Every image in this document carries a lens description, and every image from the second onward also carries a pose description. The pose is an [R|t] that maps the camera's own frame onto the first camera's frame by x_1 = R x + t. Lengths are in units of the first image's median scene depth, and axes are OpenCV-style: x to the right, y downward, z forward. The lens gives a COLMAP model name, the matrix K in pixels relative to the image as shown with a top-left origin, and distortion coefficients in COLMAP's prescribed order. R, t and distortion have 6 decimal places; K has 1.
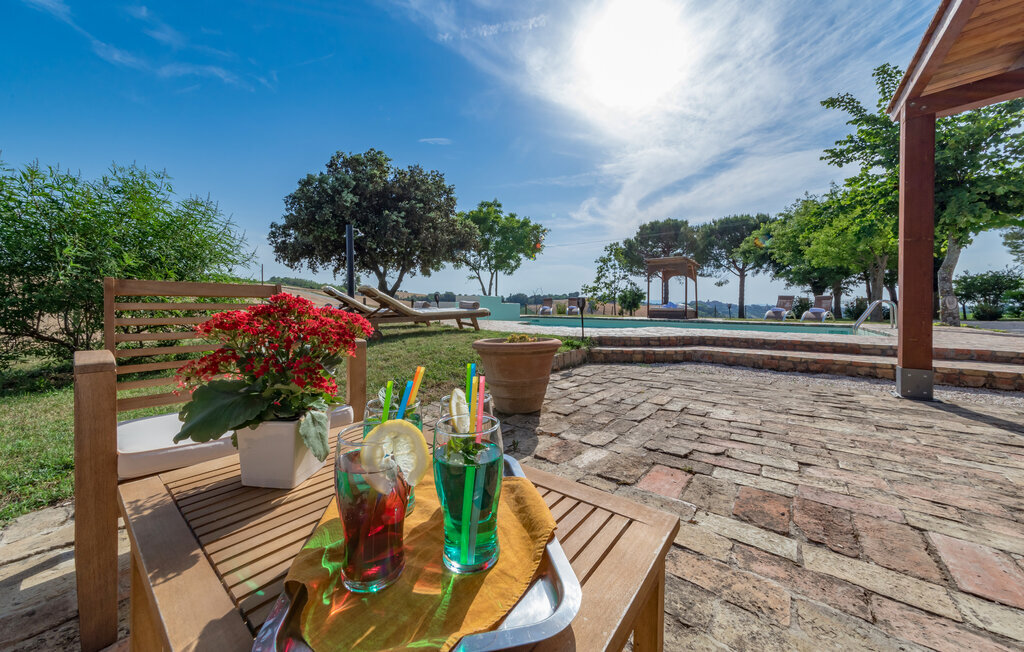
lens RADIAL K [[365.7, 0, 509.4], [0, 365.7, 310.4], [0, 0, 1]] dist [0.000536, -0.000016]
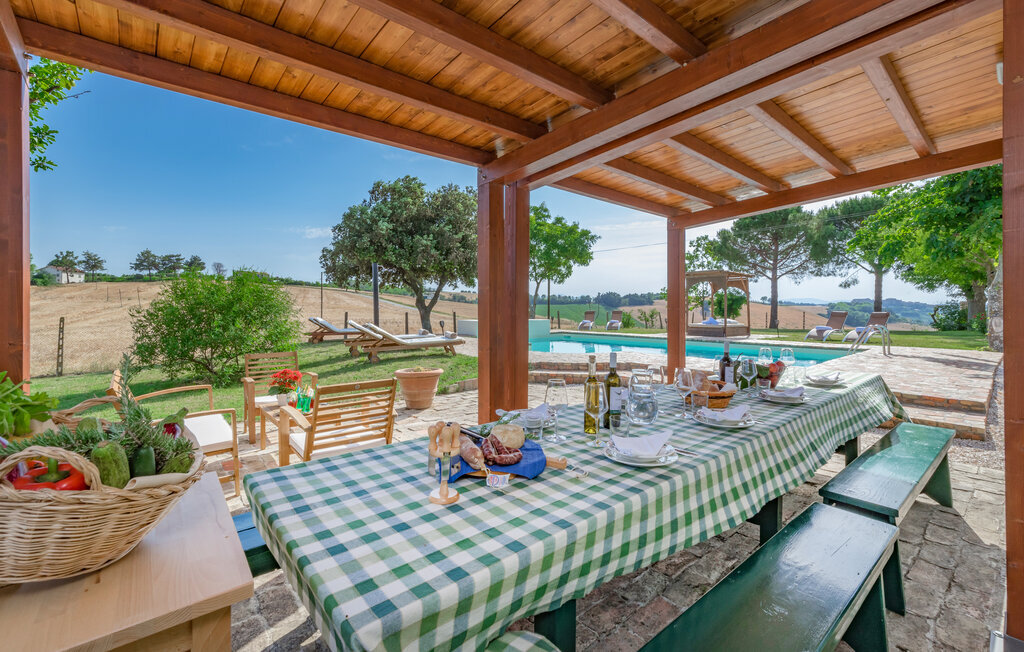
lens RADIAL K [[442.7, 0, 506.7], [0, 442.7, 315.4], [0, 0, 1]] dist [-0.004735, 0.000334]
pose [[0.978910, -0.003597, -0.204262, 0.118005], [0.004574, 0.999980, 0.004310, -0.026173], [0.204243, -0.005153, 0.978907, -0.141923]]
